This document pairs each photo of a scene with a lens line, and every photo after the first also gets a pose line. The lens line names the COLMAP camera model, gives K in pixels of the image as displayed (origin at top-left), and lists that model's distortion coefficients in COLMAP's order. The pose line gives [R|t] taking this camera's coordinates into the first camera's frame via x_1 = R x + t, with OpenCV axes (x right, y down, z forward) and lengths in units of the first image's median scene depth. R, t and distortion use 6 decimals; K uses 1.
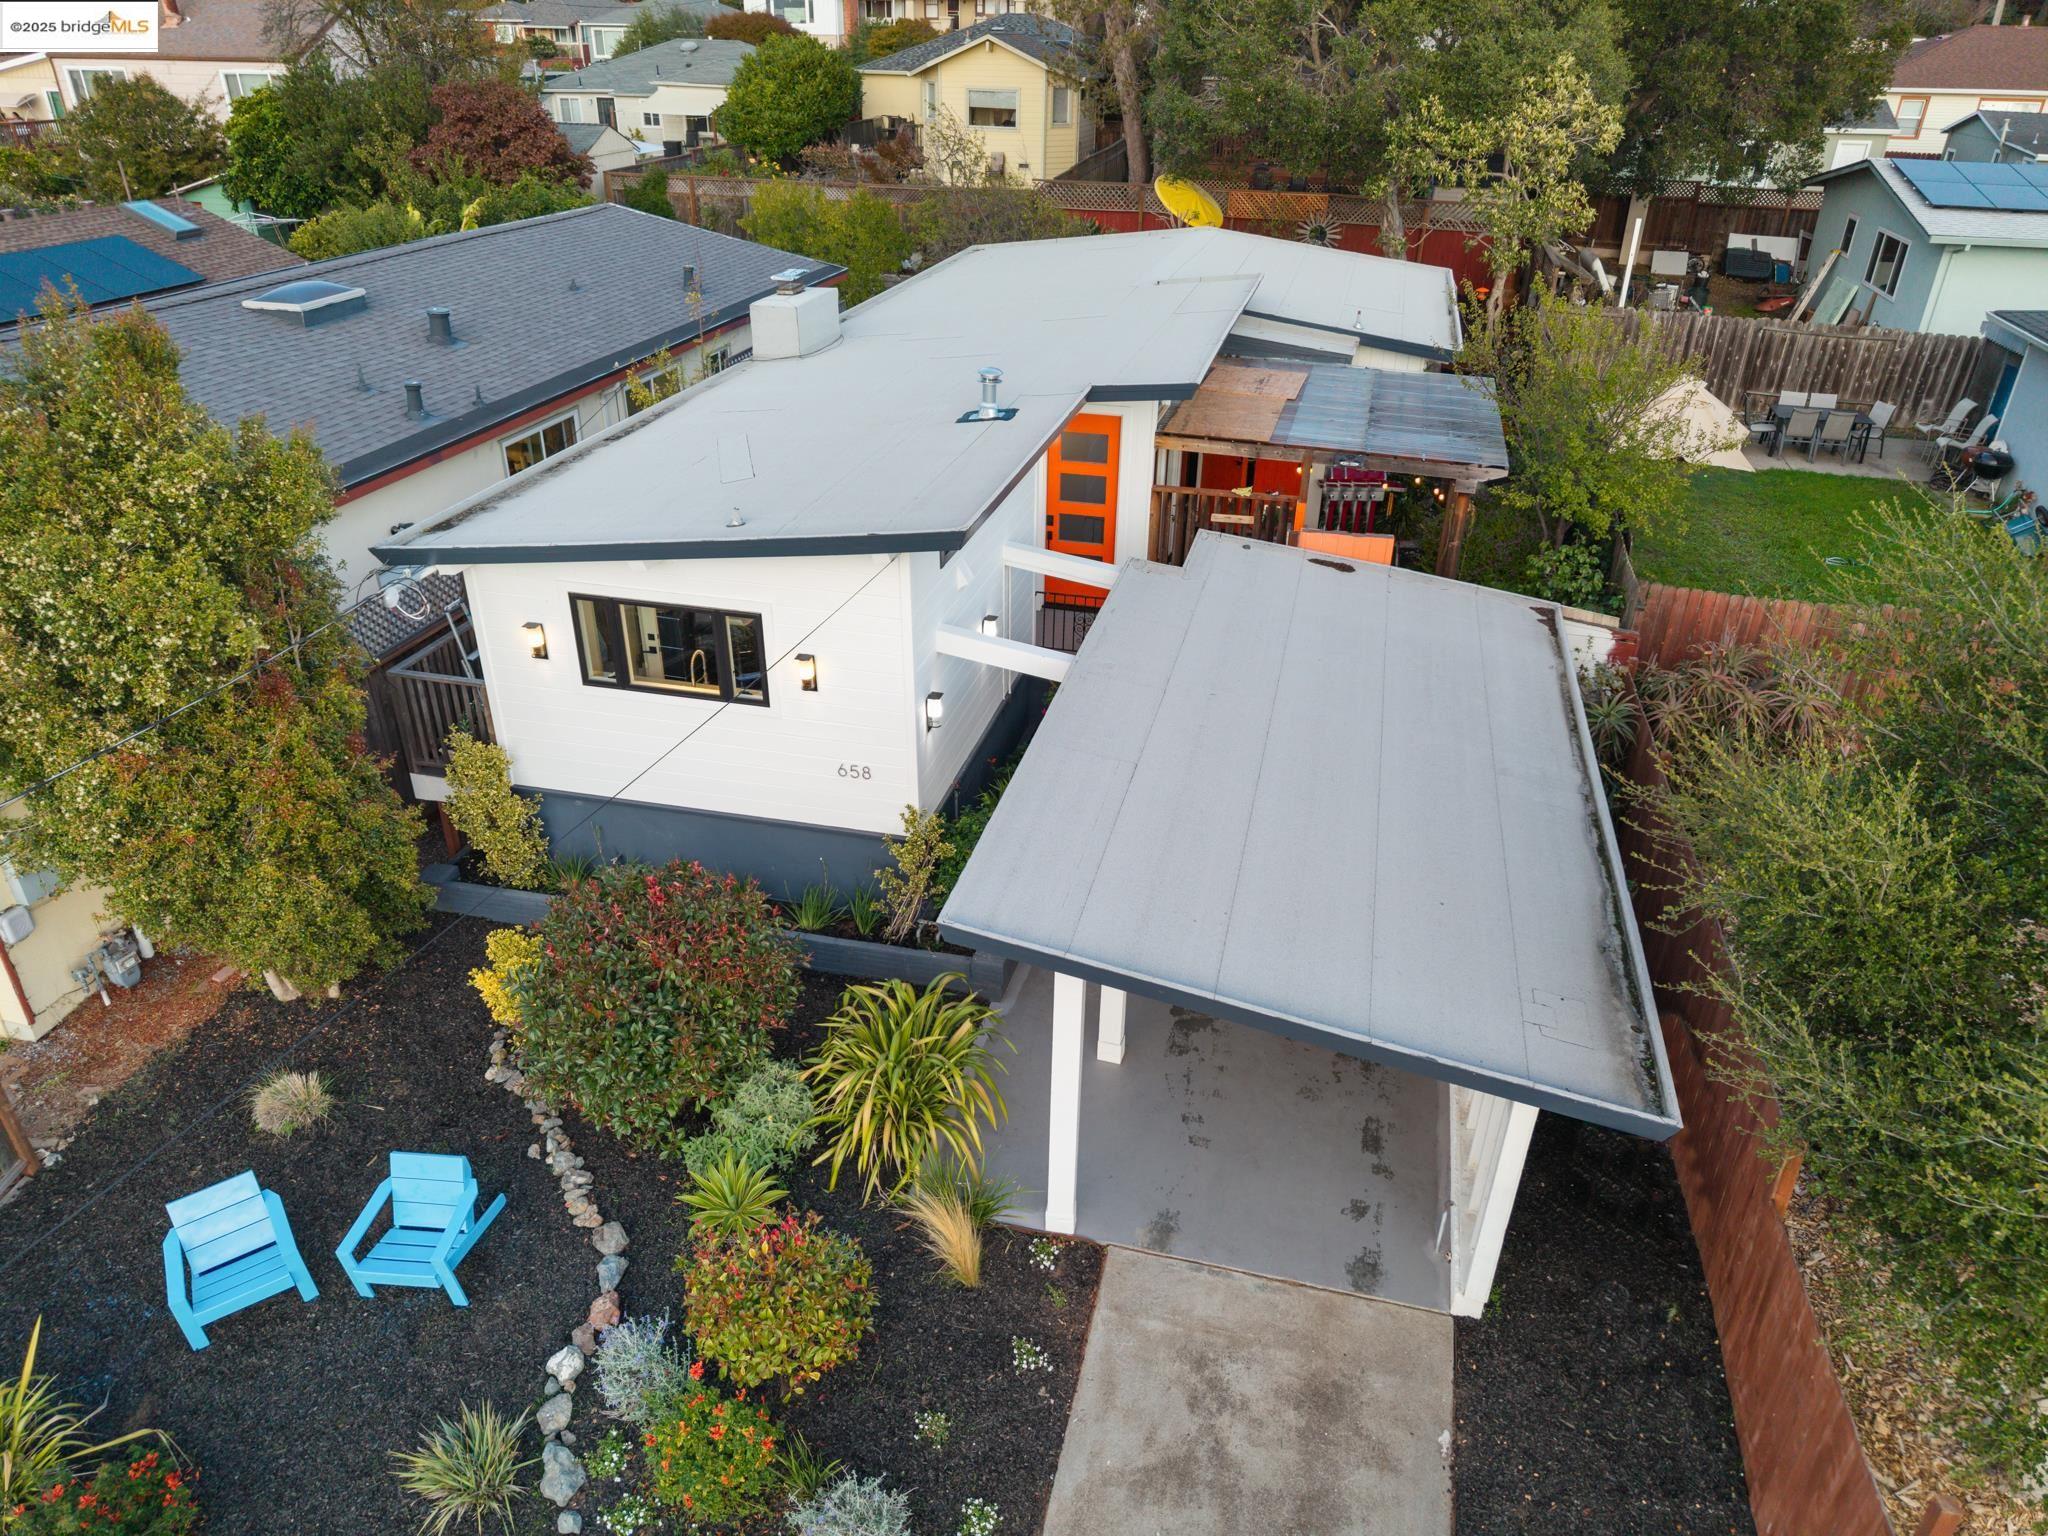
lens RADIAL K [[1411.7, 0, 986.0], [0, 1411.7, 840.0], [0, 0, 1]] dist [0.048593, 0.000222]
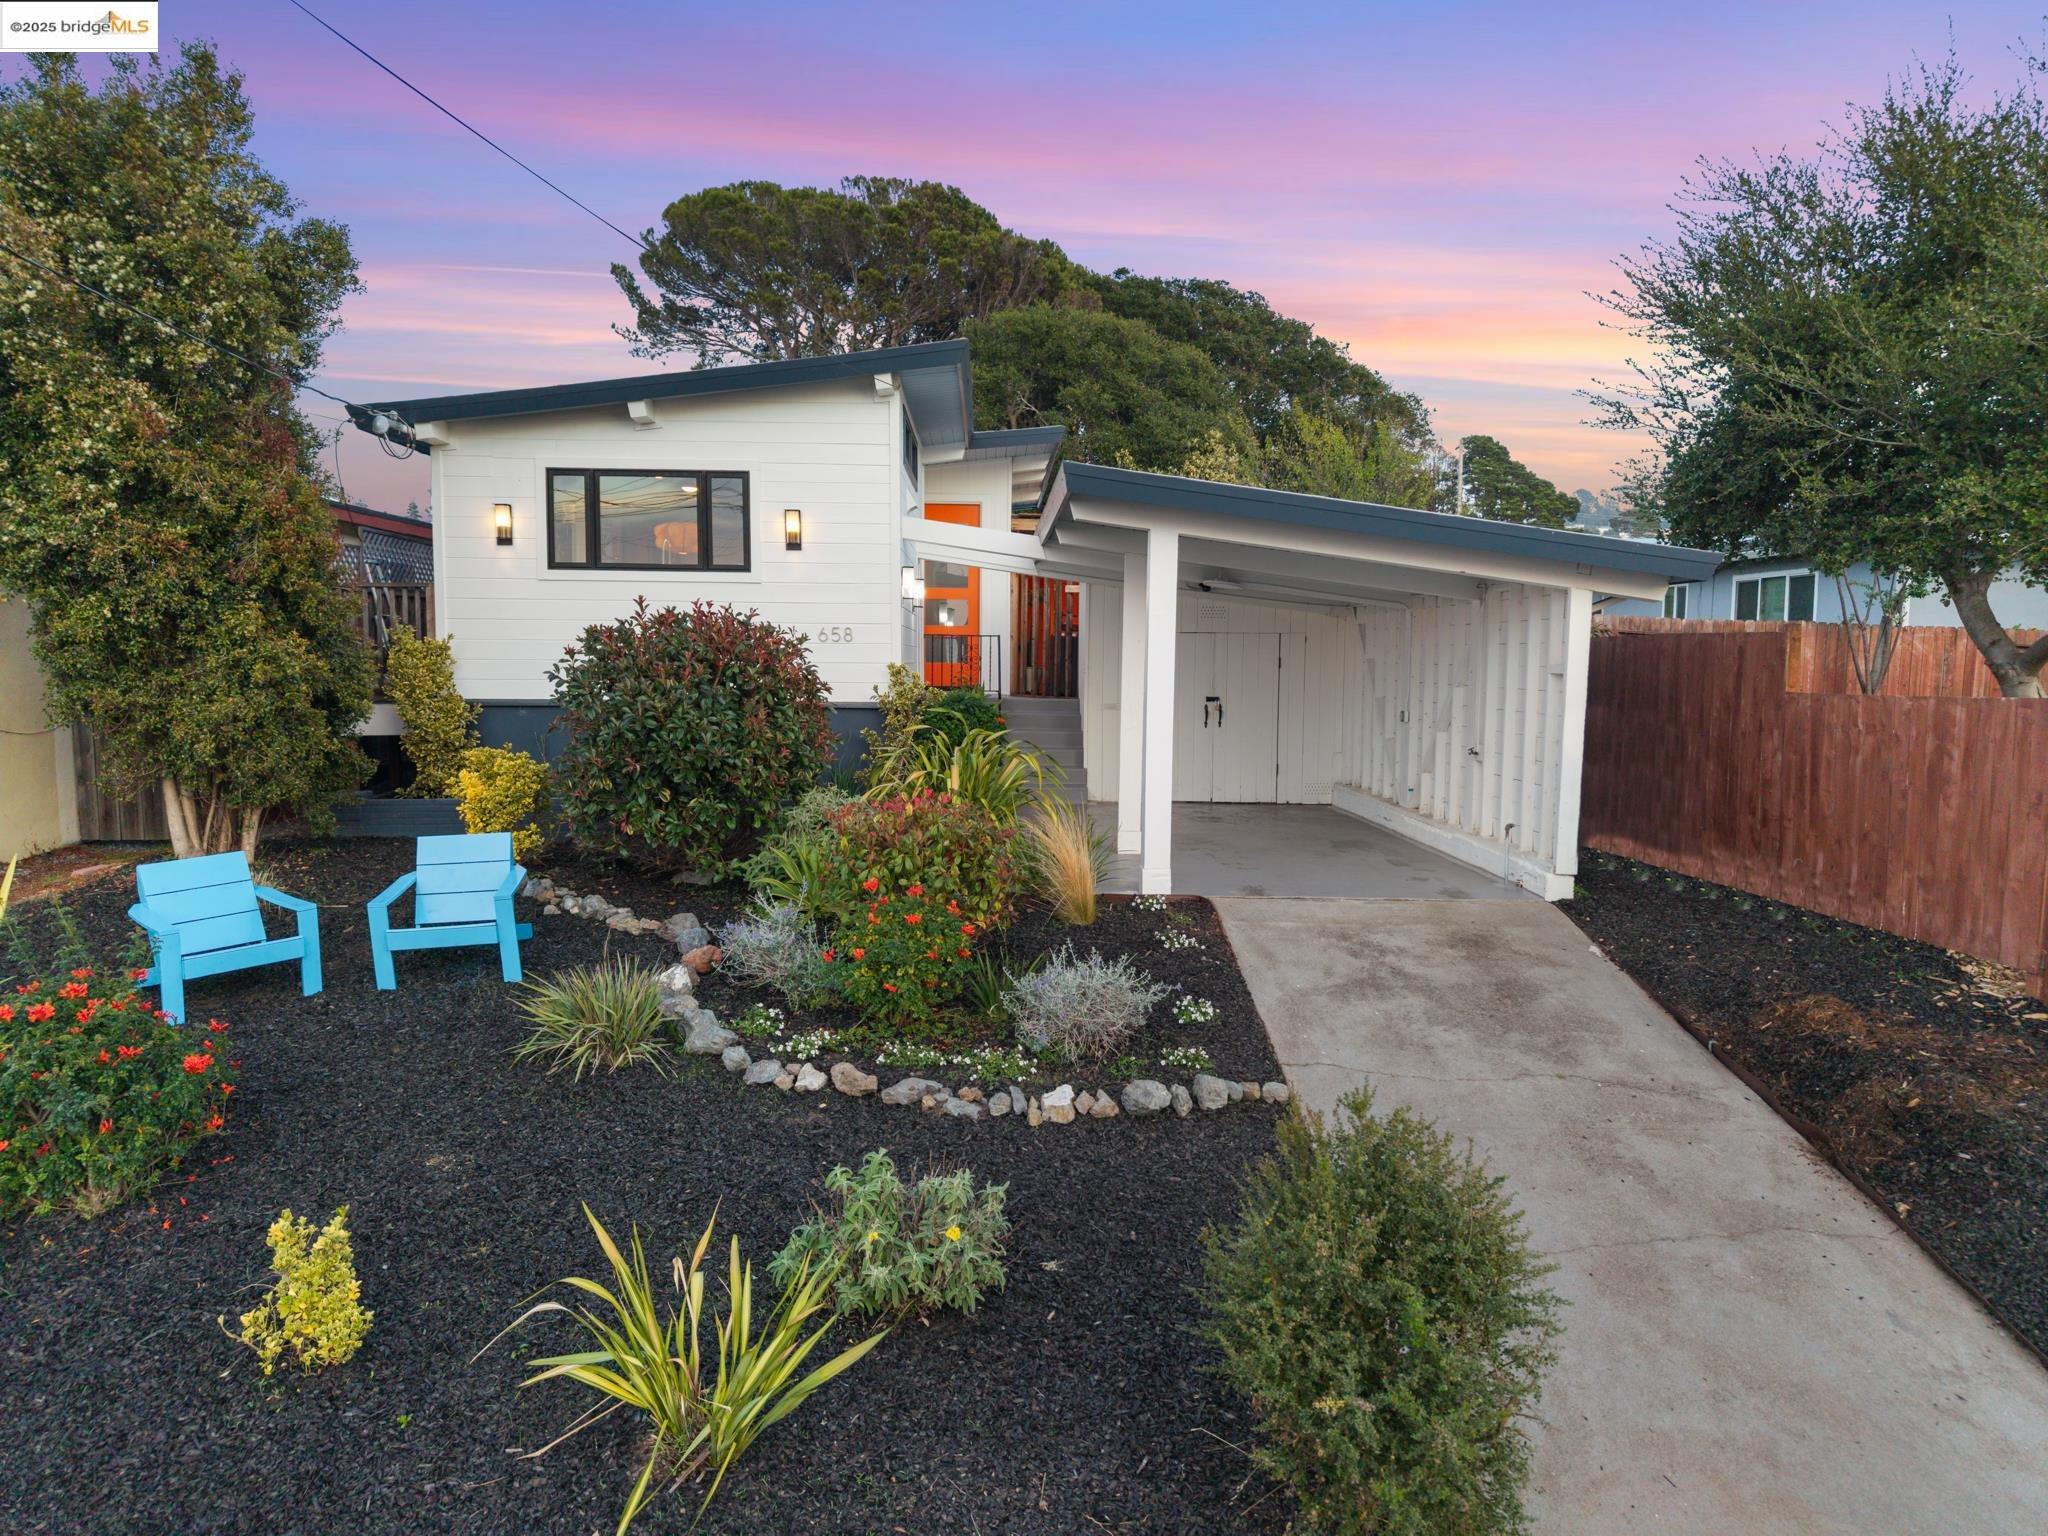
lens RADIAL K [[1433.0, 0, 1024.0], [0, 1433.0, 768.0], [0, 0, 1]] dist [0.034681, -0.002491]
pose [[0.961813, -0.023947, 0.272656, -0.253031], [0.139920, 0.899182, -0.414600, 0.498911], [-0.235239, 0.436918, 0.868196, 0.117978]]
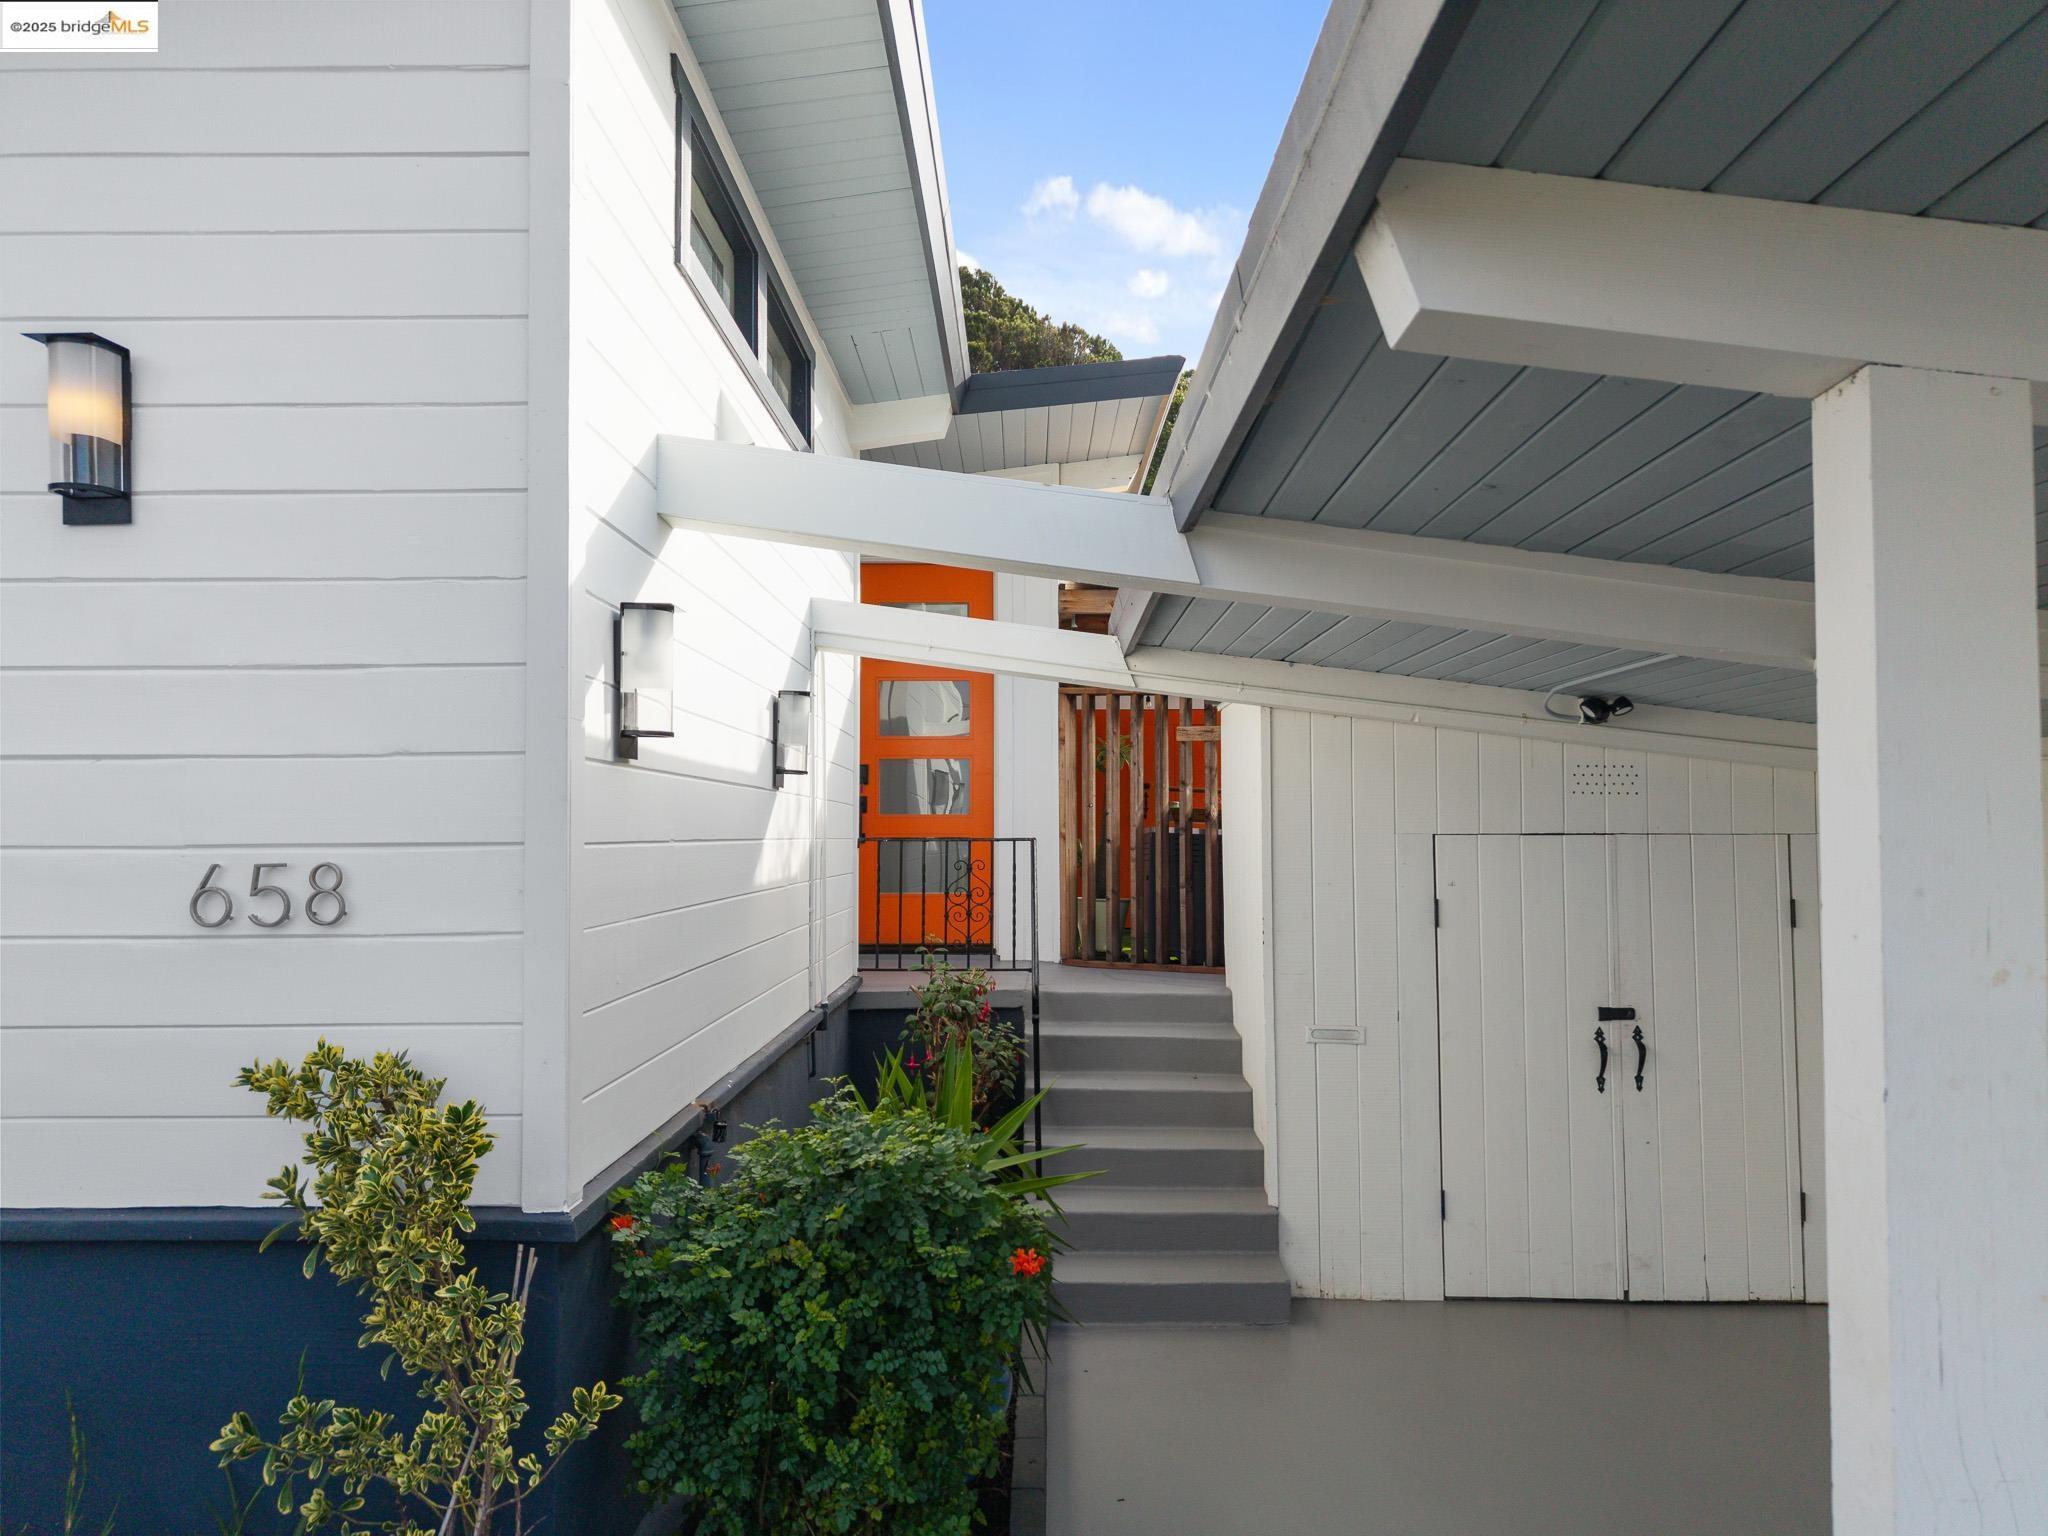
lens RADIAL K [[1408.9, 0, 1022.8], [0, 1408.9, 762.6], [0, 0, 1]] dist [-0.000282, -0.000244]
pose [[0.970672, -0.002949, 0.240391, -0.032291], [0.133502, 0.838189, -0.528787, 0.071540], [-0.199934, 0.545371, 0.814000, 0.803759]]
